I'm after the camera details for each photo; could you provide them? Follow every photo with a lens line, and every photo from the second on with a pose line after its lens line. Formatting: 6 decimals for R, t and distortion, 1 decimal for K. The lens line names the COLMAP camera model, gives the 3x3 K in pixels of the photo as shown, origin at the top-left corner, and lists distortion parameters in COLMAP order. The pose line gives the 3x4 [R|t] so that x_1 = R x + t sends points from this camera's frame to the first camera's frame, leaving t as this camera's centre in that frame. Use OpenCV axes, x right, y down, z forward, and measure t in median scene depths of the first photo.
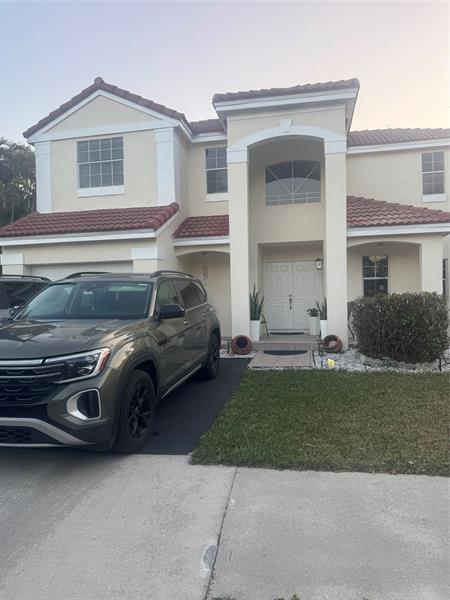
lens RADIAL K [[426.2, 0, 225.6], [0, 426.2, 306.9], [0, 0, 1]] dist [0.142652, -0.279534]
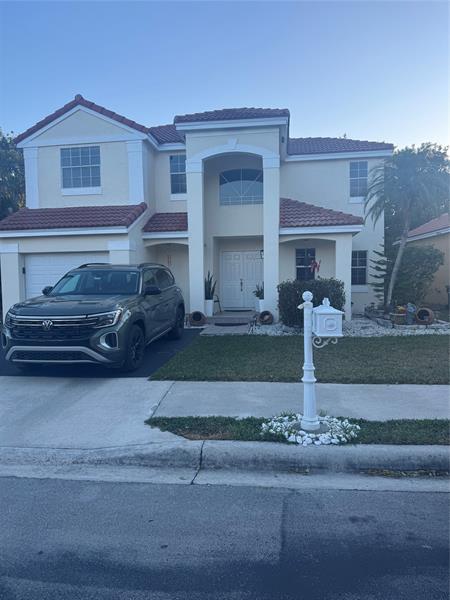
lens RADIAL K [[426.2, 0, 225.6], [0, 426.2, 306.9], [0, 0, 1]] dist [0.142652, -0.279534]
pose [[0.998205, 0.003119, 0.059803, 0.043134], [-0.005714, 0.999047, 0.043265, -0.001361], [-0.059611, -0.043529, 0.997272, -0.251372]]
